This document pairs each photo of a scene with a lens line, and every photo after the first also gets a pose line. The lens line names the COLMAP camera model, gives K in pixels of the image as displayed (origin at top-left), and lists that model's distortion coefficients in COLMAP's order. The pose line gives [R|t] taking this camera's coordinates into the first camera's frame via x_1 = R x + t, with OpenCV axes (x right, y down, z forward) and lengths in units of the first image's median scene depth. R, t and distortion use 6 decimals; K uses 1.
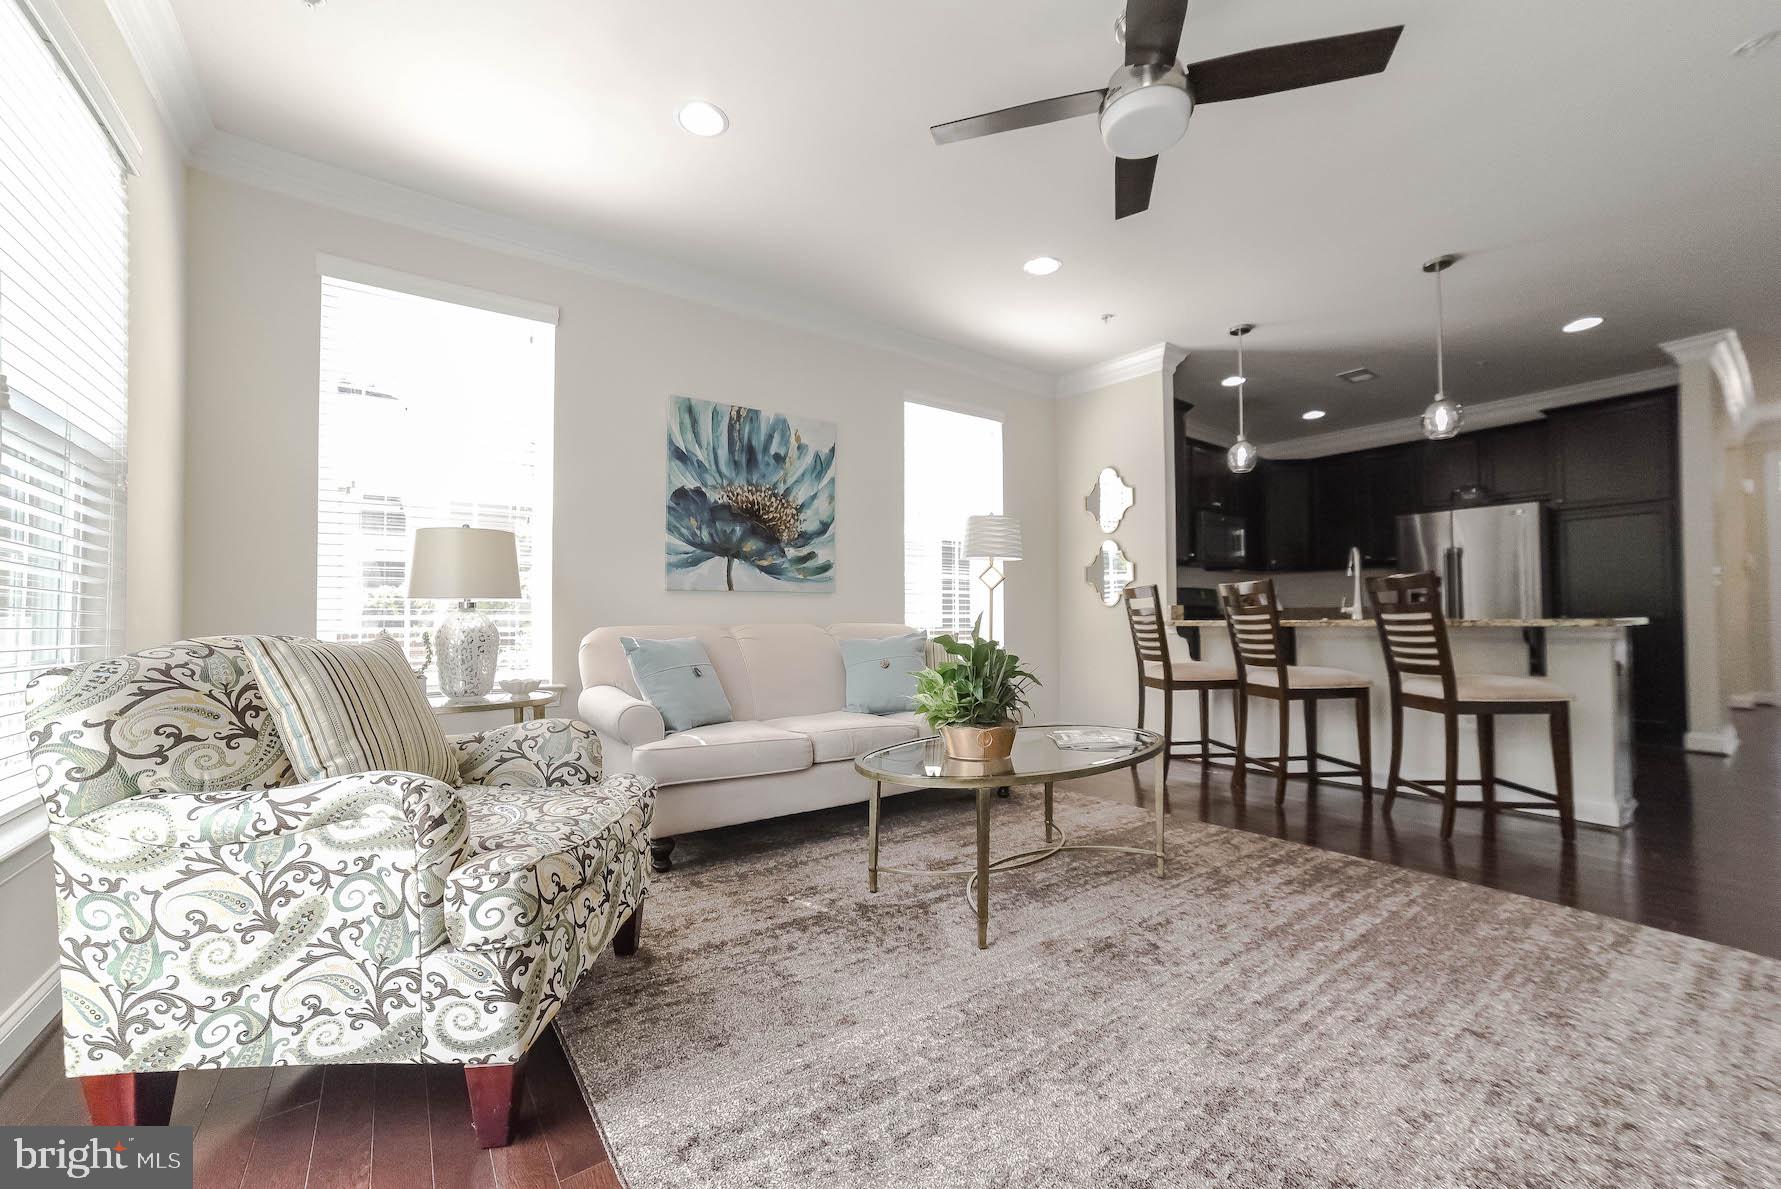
lens RADIAL K [[682.2, 0, 890.5], [0, 682.2, 594.5], [0, 0, 1]] dist [-0.068702, 0.021892]
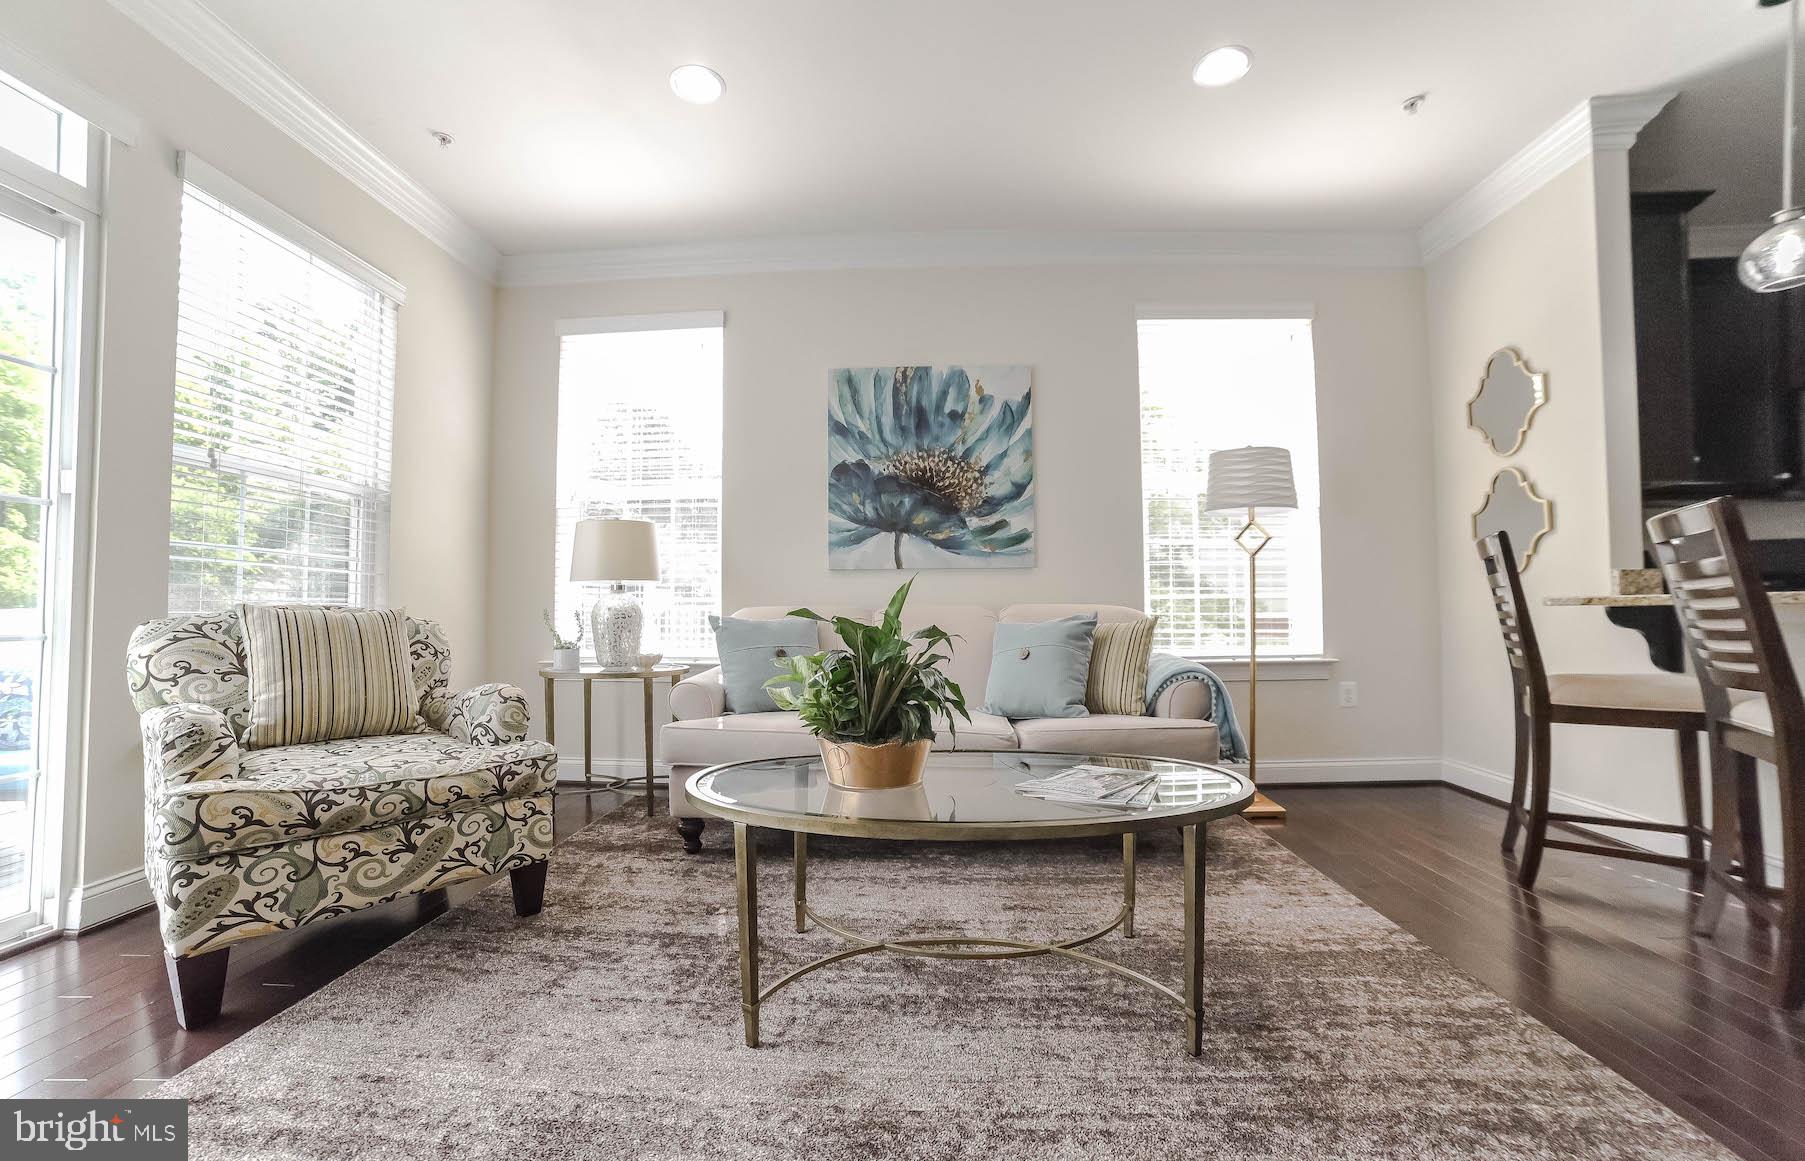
lens RADIAL K [[703.0, 0, 902.5], [0, 703.0, 580.5], [0, 0, 1]] dist [-0.089065, 0.027937]
pose [[0.783888, -0.026021, -0.620357, 0.348873], [0.022609, 0.999655, -0.013361, 0.022614], [0.620491, -0.003552, 0.784206, 0.259599]]
